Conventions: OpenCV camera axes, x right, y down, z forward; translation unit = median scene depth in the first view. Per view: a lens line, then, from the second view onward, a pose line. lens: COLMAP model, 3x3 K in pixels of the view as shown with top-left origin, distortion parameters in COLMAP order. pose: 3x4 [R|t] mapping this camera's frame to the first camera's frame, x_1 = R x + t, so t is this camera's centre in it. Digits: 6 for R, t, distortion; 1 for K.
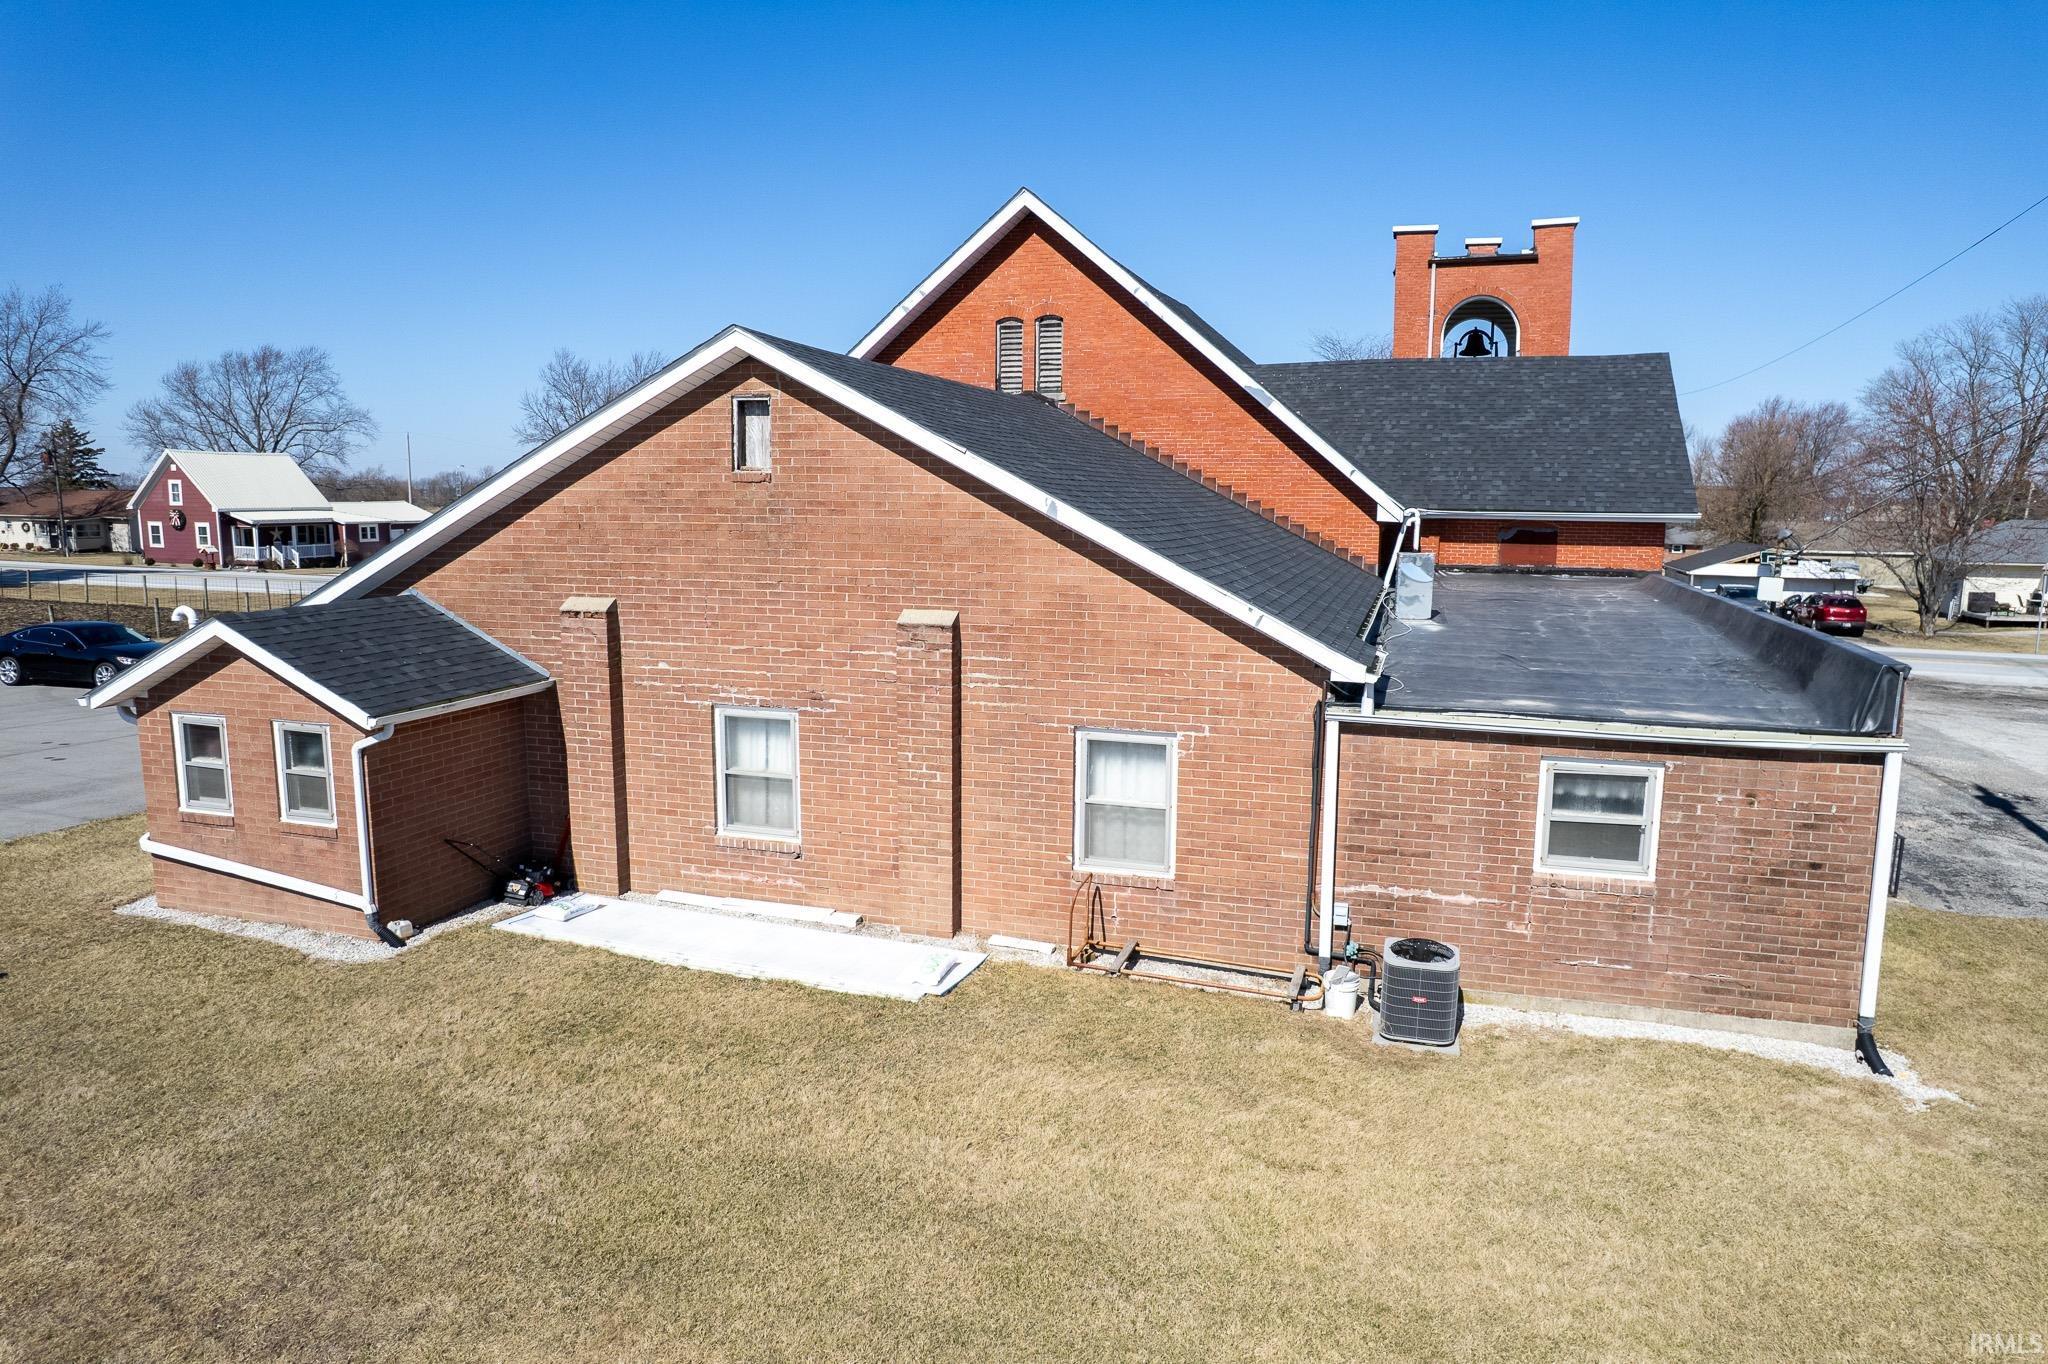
lens RADIAL K [[1314.1, 0, 1051.6], [0, 1314.1, 665.1], [0, 0, 1]] dist [-0.075795, 0.063078]
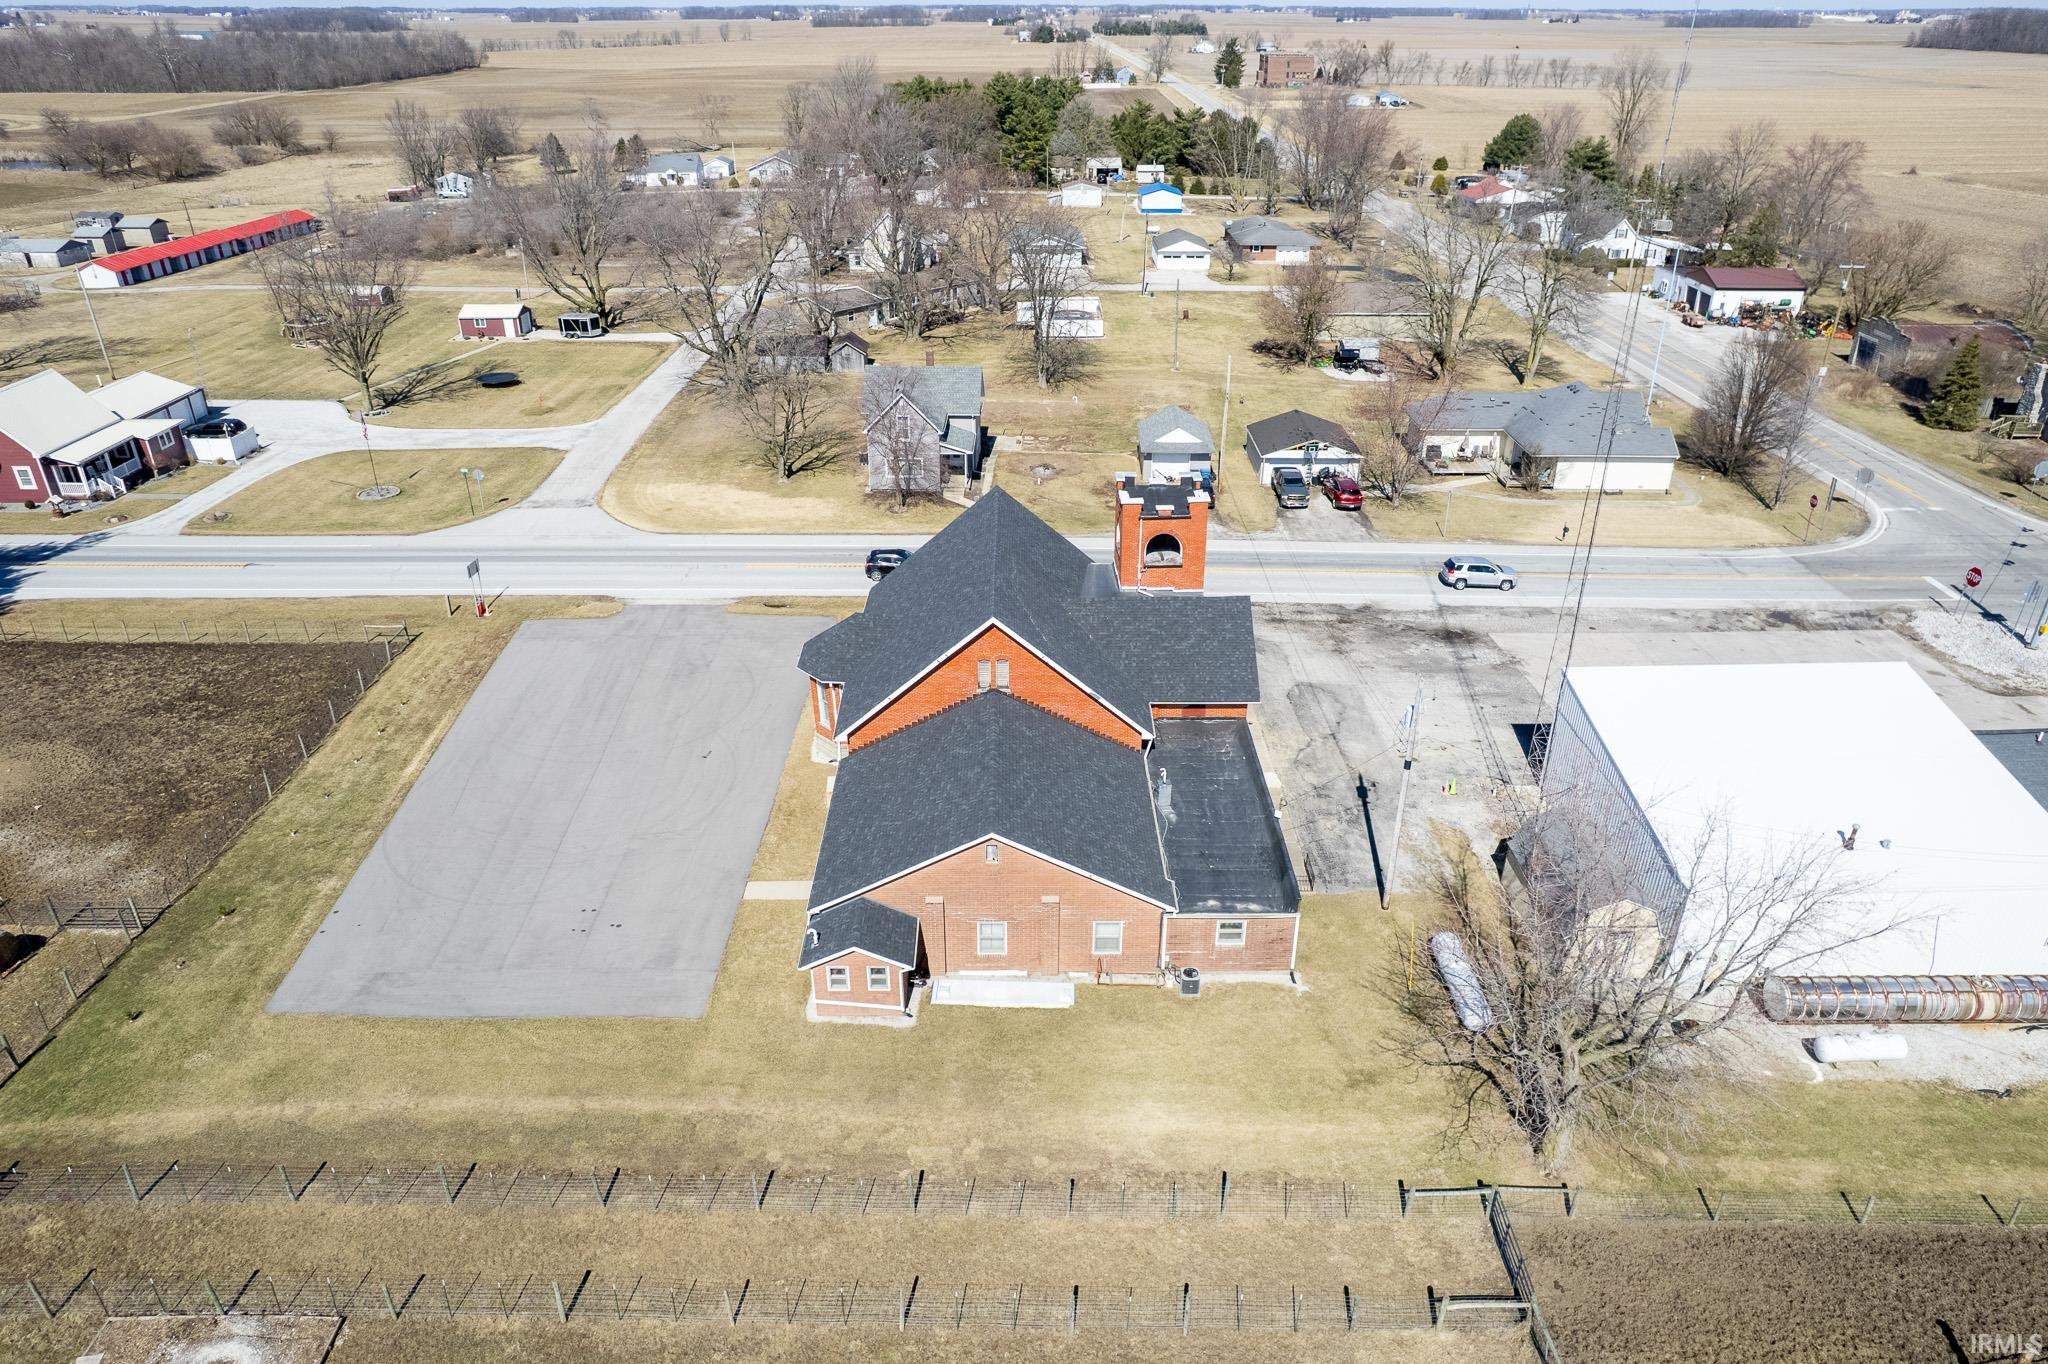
lens RADIAL K [[1314.1, 0, 1029.8], [0, 1314.1, 693.3], [0, 0, 1]] dist [-0.075795, 0.063078]
pose [[0.957179, -0.148779, 0.248342, -0.925140], [0.054497, 0.935102, 0.350164, -1.763816], [-0.284322, -0.321635, 0.903168, -1.933882]]
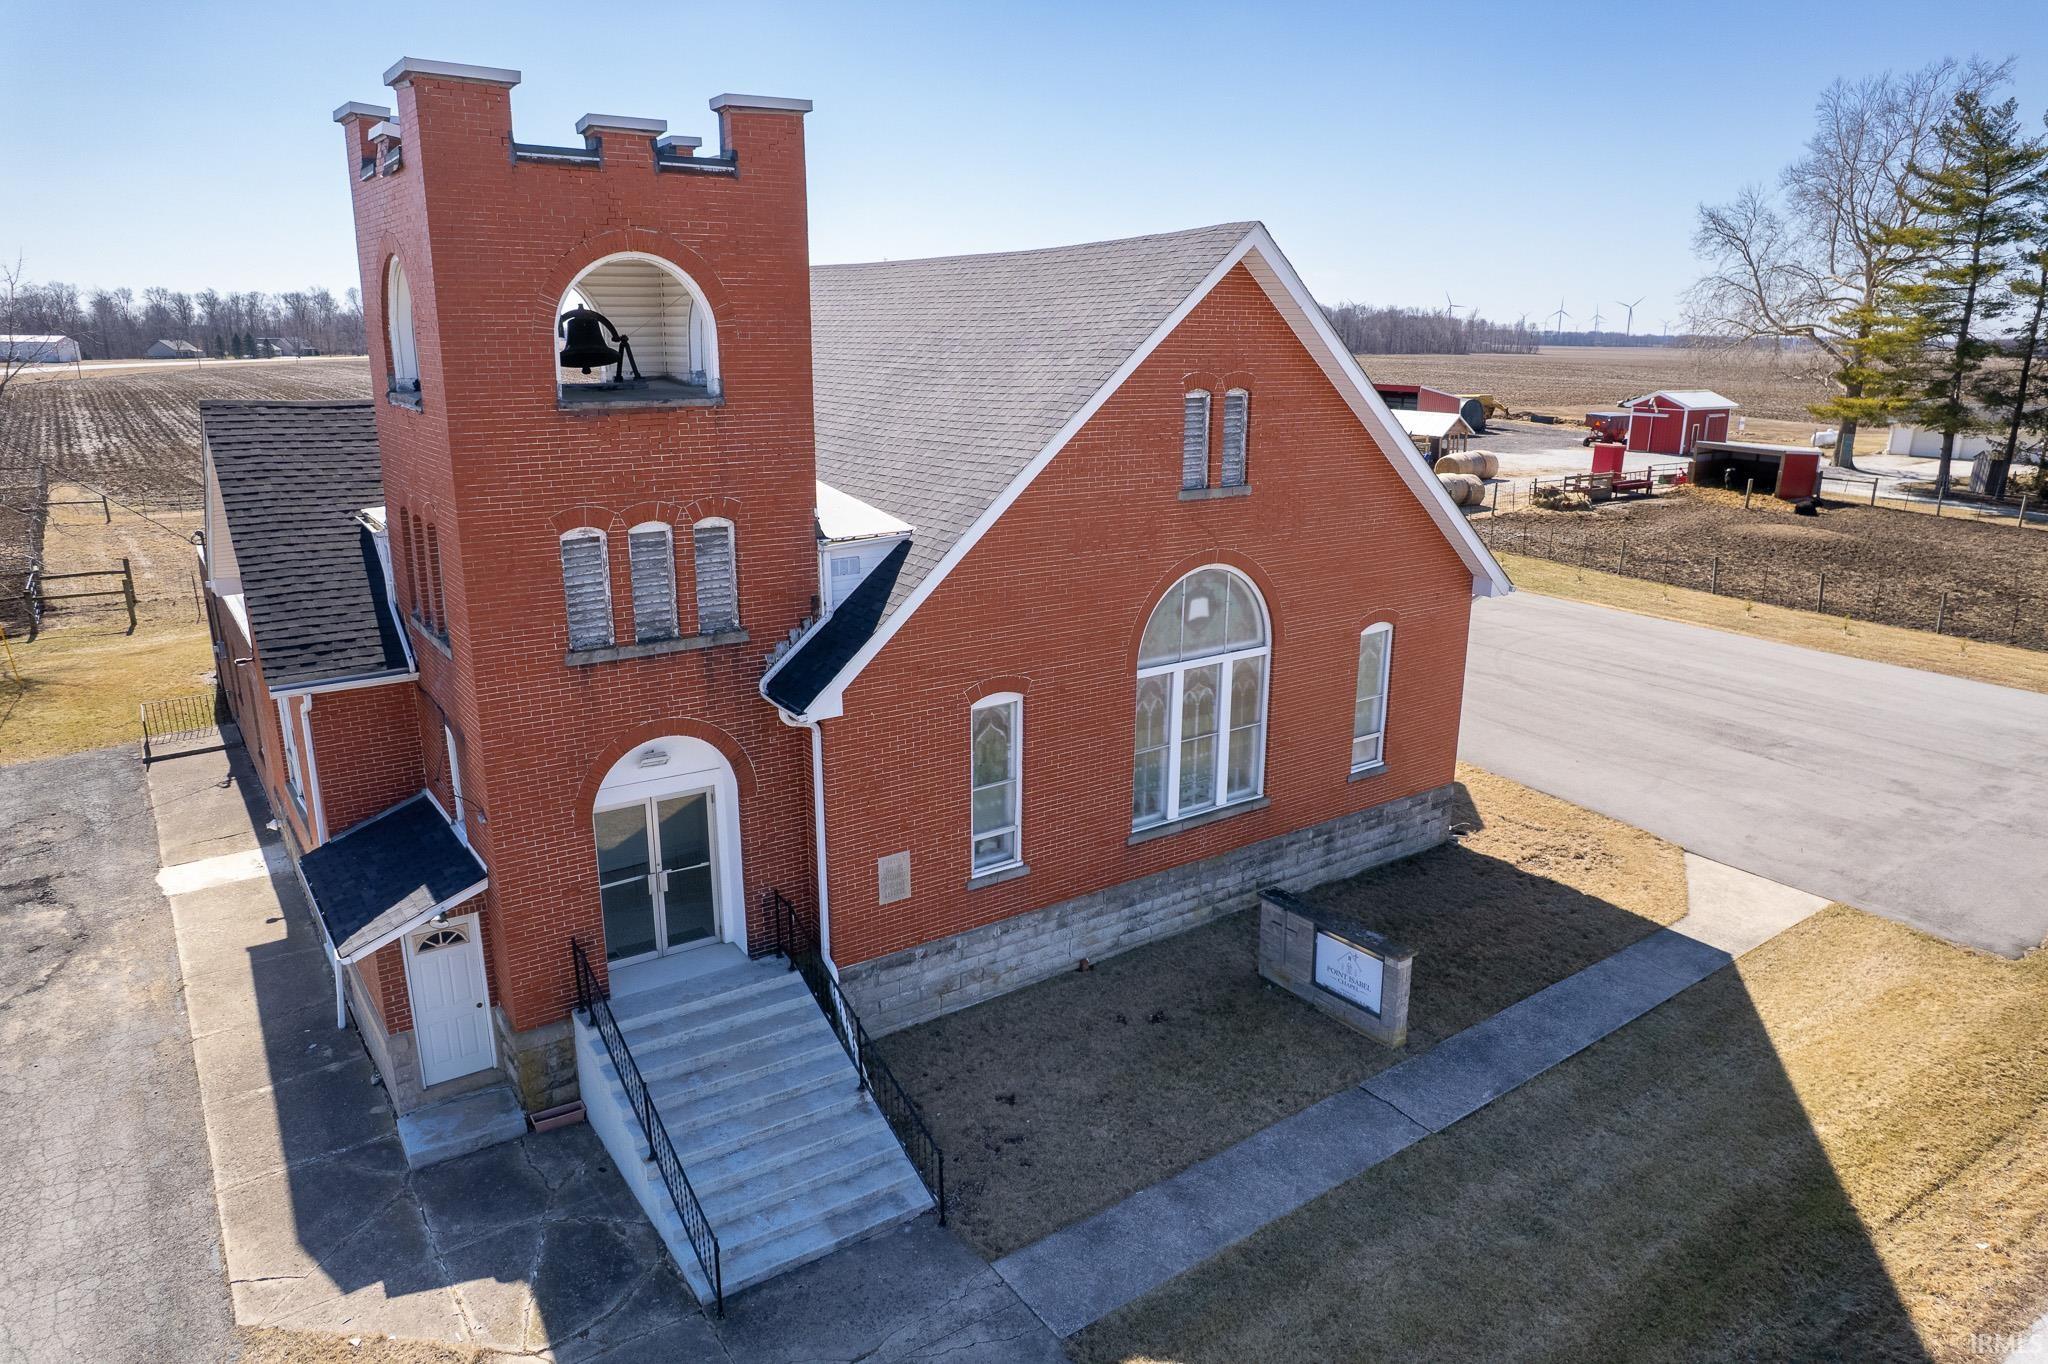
lens RADIAL K [[1314.1, 0, 1036.5], [0, 1314.1, 691.0], [0, 0, 1]] dist [-0.075795, 0.063078]
pose [[-0.613193, 0.193447, -0.765880, 1.498848], [-0.128037, 0.932391, 0.338015, -0.750866], [0.779487, 0.305329, -0.546967, 3.471251]]
